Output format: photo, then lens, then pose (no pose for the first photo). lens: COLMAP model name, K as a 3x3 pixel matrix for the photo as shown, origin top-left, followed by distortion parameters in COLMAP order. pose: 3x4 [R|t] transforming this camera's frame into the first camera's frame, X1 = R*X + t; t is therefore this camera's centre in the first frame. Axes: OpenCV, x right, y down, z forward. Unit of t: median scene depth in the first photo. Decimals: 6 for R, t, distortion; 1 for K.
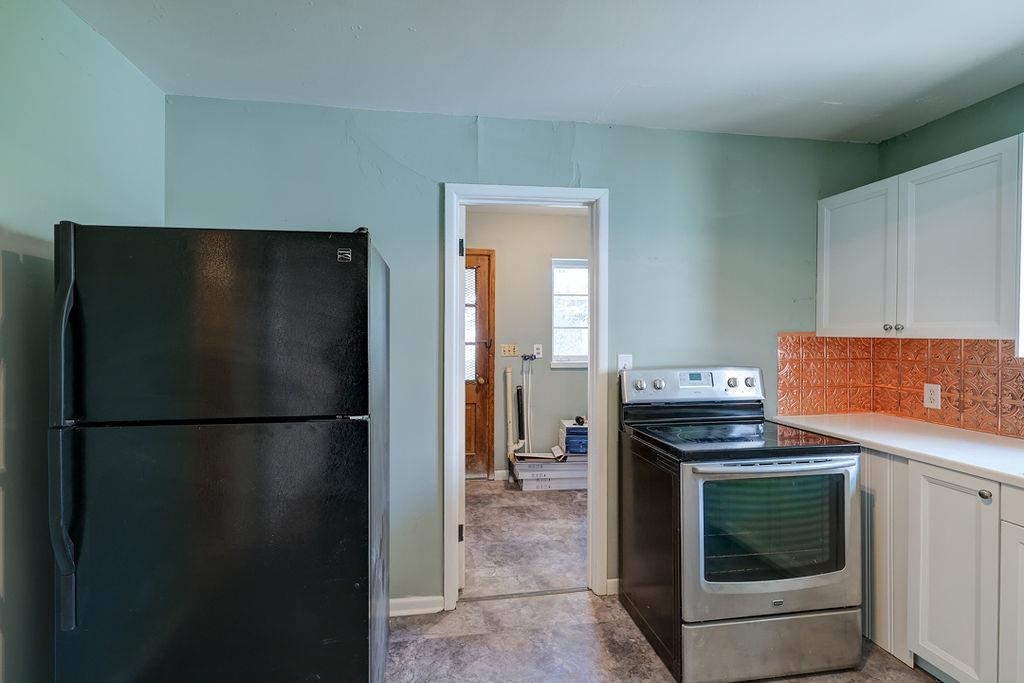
lens RADIAL K [[476.6, 0, 492.7], [0, 476.6, 336.1], [0, 0, 1]] dist [0.001143, 0.000379]
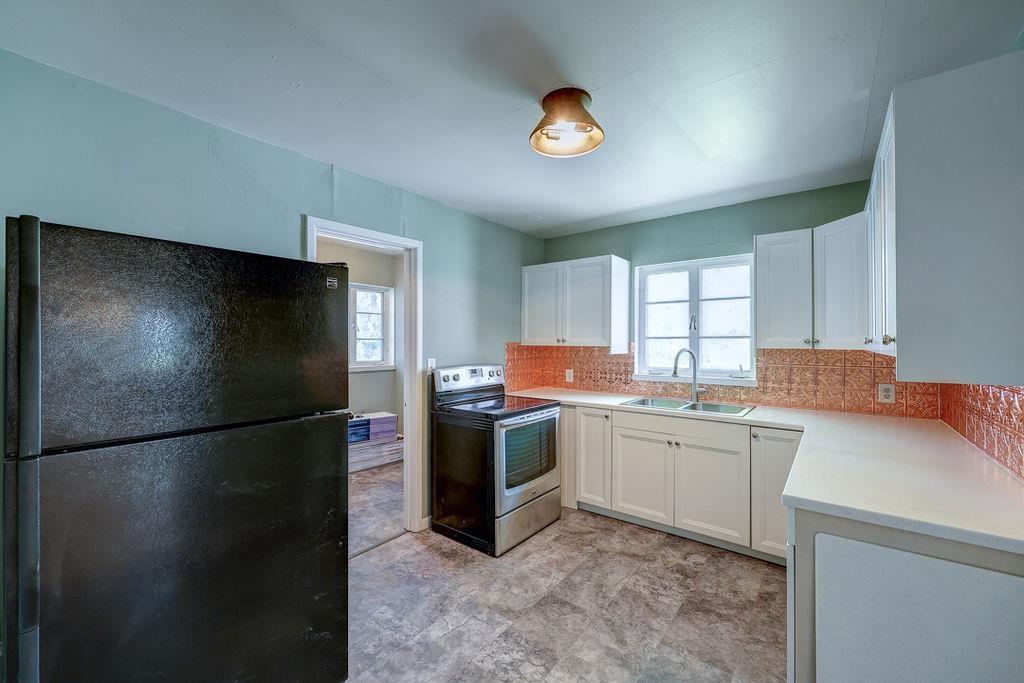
lens RADIAL K [[412.6, 0, 502.8], [0, 412.6, 341.2], [0, 0, 1]] dist [-0.001097, -0.000281]
pose [[0.739789, 0.001349, 0.672838, -0.416146], [0.005054, 0.999959, -0.007563, -0.003247], [-0.672820, 0.008995, 0.739751, -0.064337]]
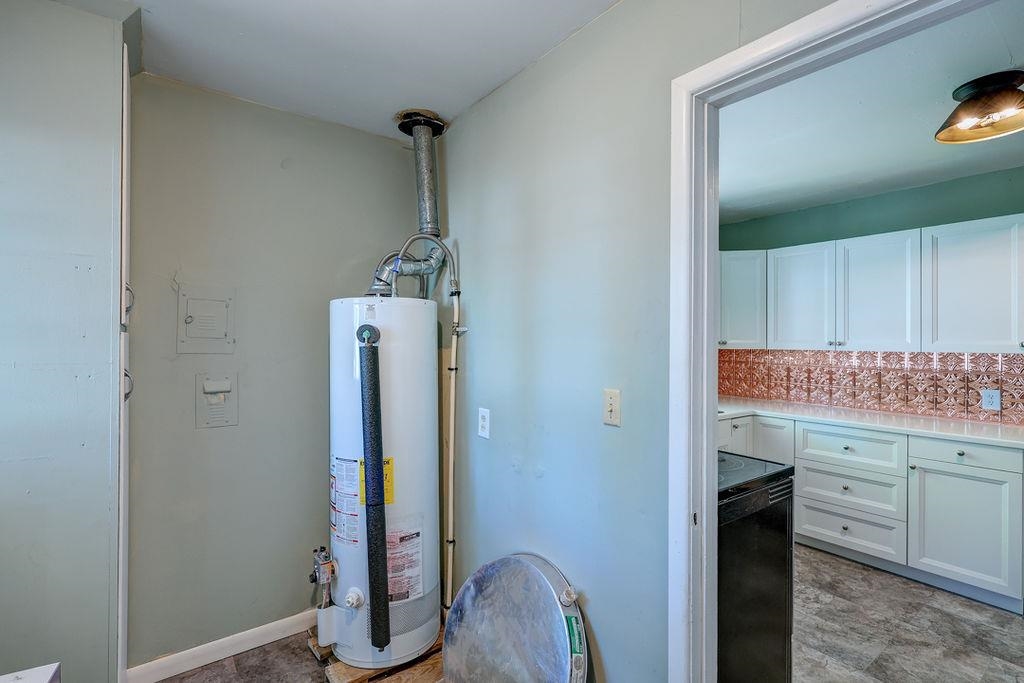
lens RADIAL K [[489.5, 0, 525.8], [0, 489.5, 338.8], [0, 0, 1]] dist [0.000071, 0.000031]
pose [[-0.490563, -0.000100, 0.871406, -0.165152], [-0.000767, 1.000000, -0.000317, -0.017844], [-0.871405, -0.000824, -0.490563, 1.463015]]
